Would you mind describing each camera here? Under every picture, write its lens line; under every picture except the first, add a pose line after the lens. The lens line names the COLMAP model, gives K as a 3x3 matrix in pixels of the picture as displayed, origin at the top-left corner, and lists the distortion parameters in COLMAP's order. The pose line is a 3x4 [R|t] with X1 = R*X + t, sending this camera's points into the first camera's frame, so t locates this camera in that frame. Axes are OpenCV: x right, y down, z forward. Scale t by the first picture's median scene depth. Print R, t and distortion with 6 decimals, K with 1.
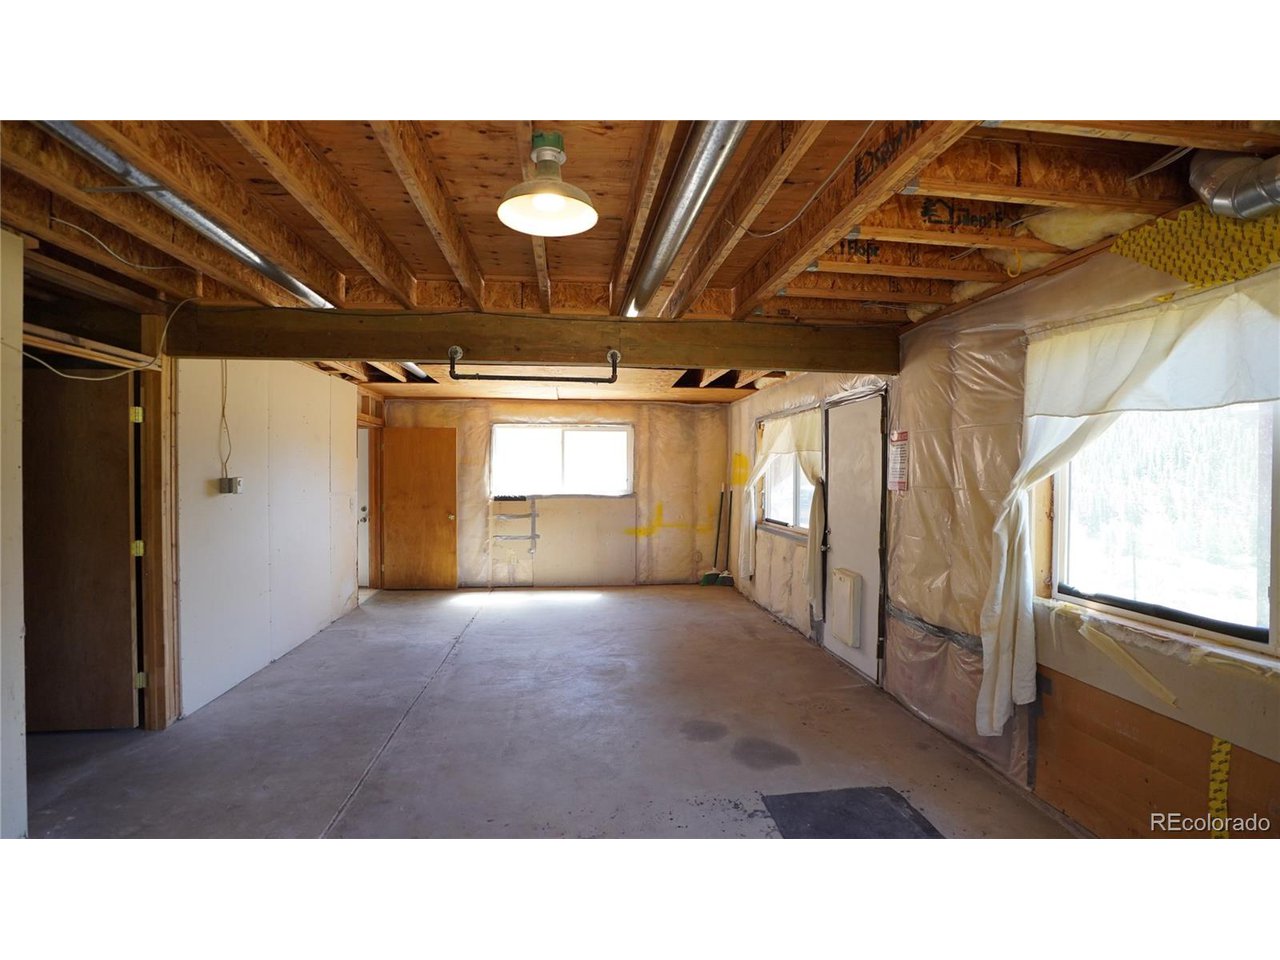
lens RADIAL K [[589.8, 0, 640.0], [0, 589.8, 480.0], [0, 0, 1]] dist [-0.080221, 0.029433]
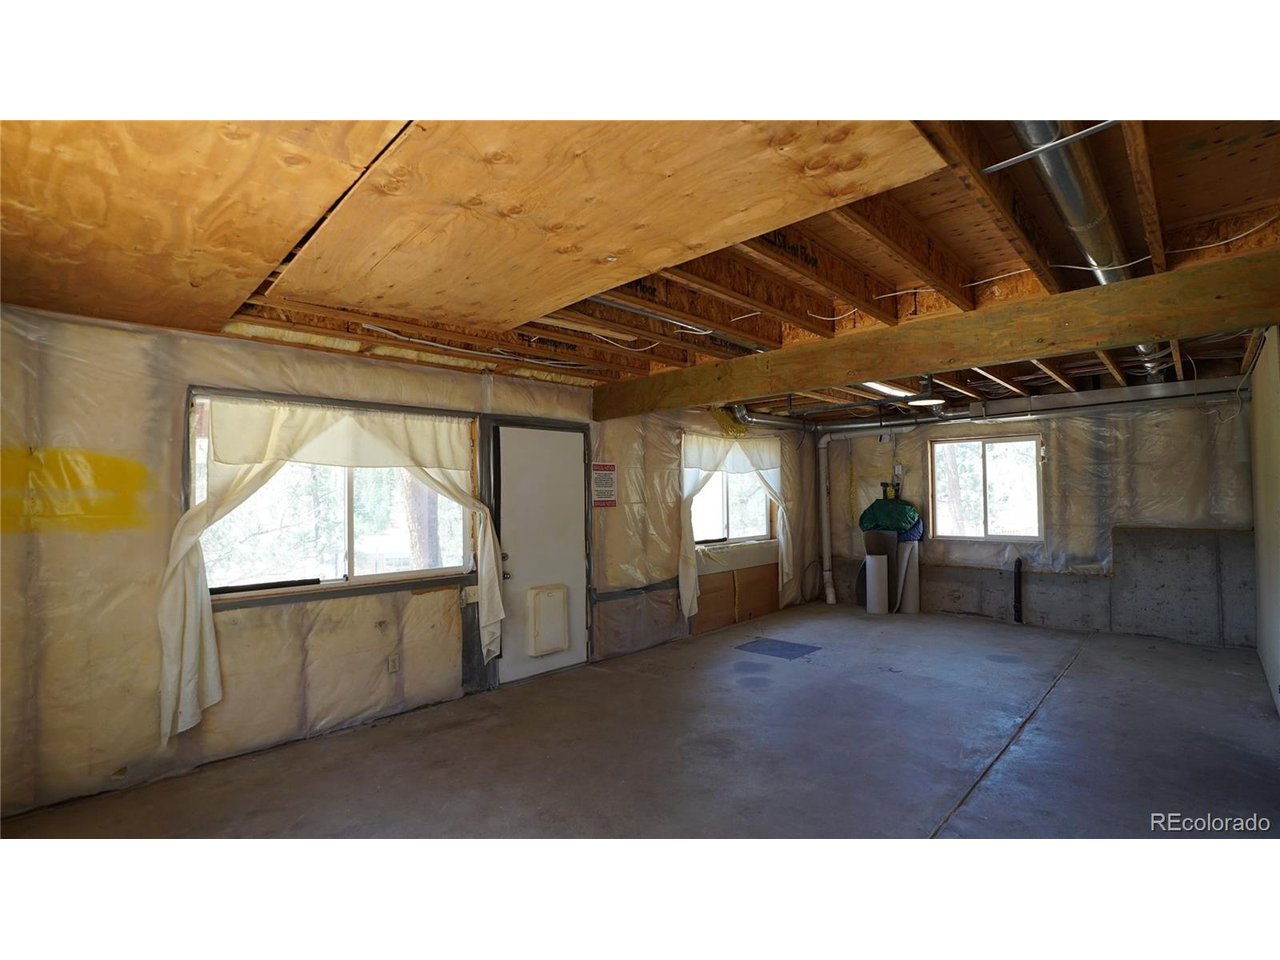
lens RADIAL K [[589.8, 0, 640.0], [0, 589.8, 480.0], [0, 0, 1]] dist [-0.080221, 0.029433]
pose [[-0.612389, 0.023281, 0.790214, -0.929843], [0.021382, 0.999688, -0.012882, -0.034039], [-0.790267, 0.009008, -0.612696, 2.333265]]
